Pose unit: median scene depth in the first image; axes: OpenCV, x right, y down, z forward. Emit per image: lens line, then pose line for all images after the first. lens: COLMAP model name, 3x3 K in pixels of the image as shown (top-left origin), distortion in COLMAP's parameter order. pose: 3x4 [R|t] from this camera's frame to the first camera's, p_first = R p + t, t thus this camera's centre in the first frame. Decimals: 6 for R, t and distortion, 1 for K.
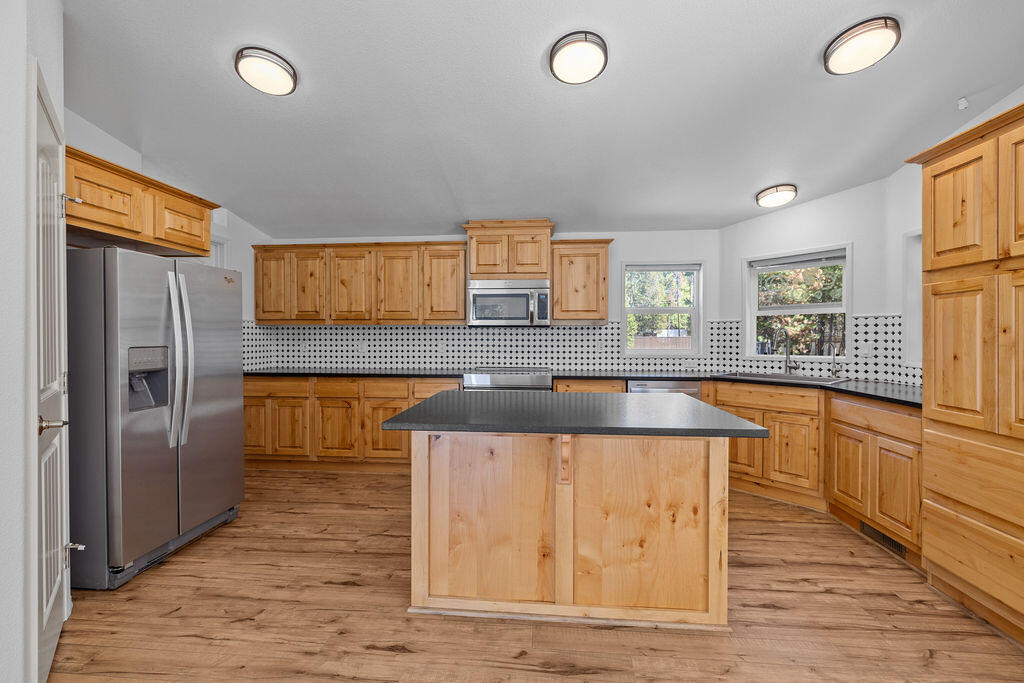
lens RADIAL K [[435.2, 0, 505.9], [0, 435.2, 338.2], [0, 0, 1]] dist [0.007437, -0.001682]
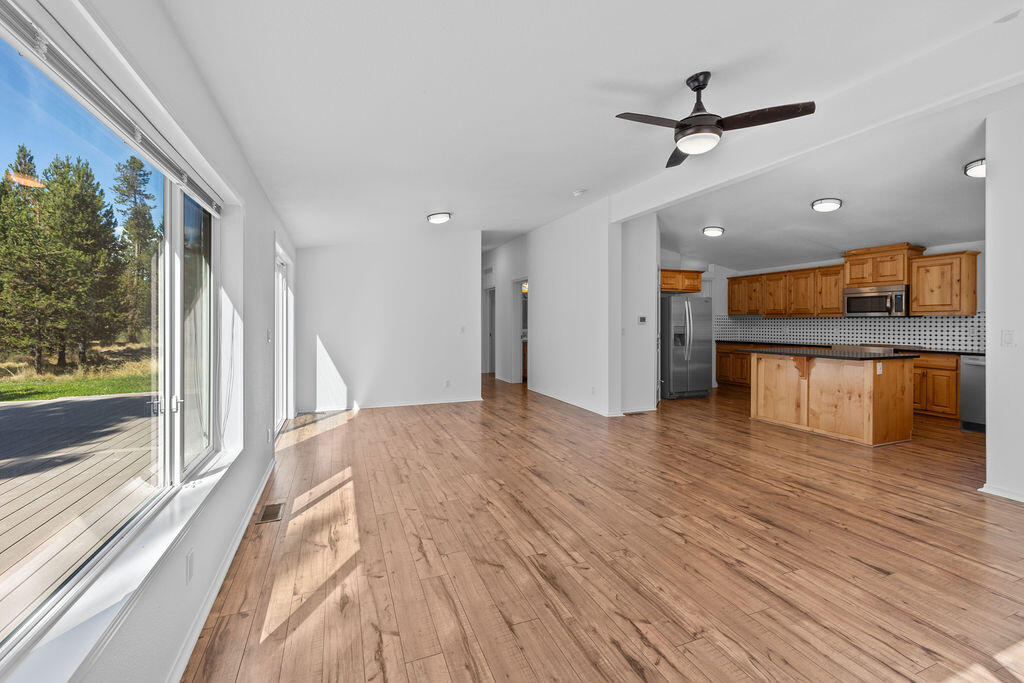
lens RADIAL K [[435.2, 0, 508.1], [0, 435.2, 326.2], [0, 0, 1]] dist [0.007437, -0.001682]
pose [[0.449120, 0.007340, -0.893441, 0.822545], [-0.005697, 0.999969, 0.005351, 0.005003], [0.893453, 0.002687, 0.449148, -0.868478]]
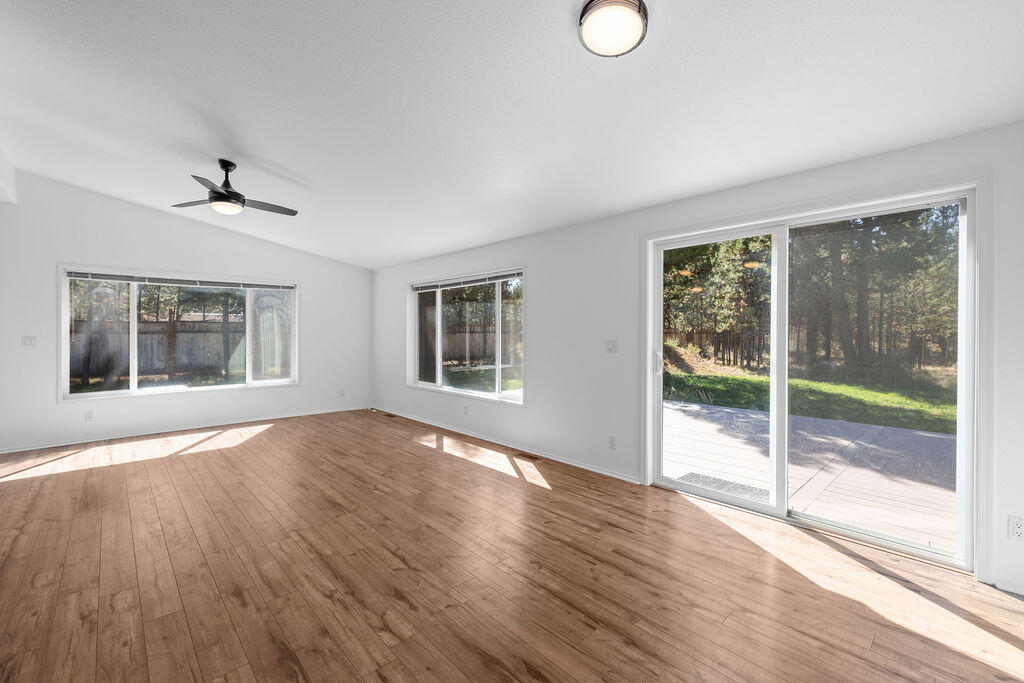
lens RADIAL K [[435.2, 0, 505.5], [0, 435.2, 337.3], [0, 0, 1]] dist [0.007437, -0.001682]
pose [[-0.739448, -0.007772, 0.673168, -0.722424], [0.000894, 0.999921, 0.012527, 0.002849], [-0.673213, 0.009865, -0.739383, -0.026854]]
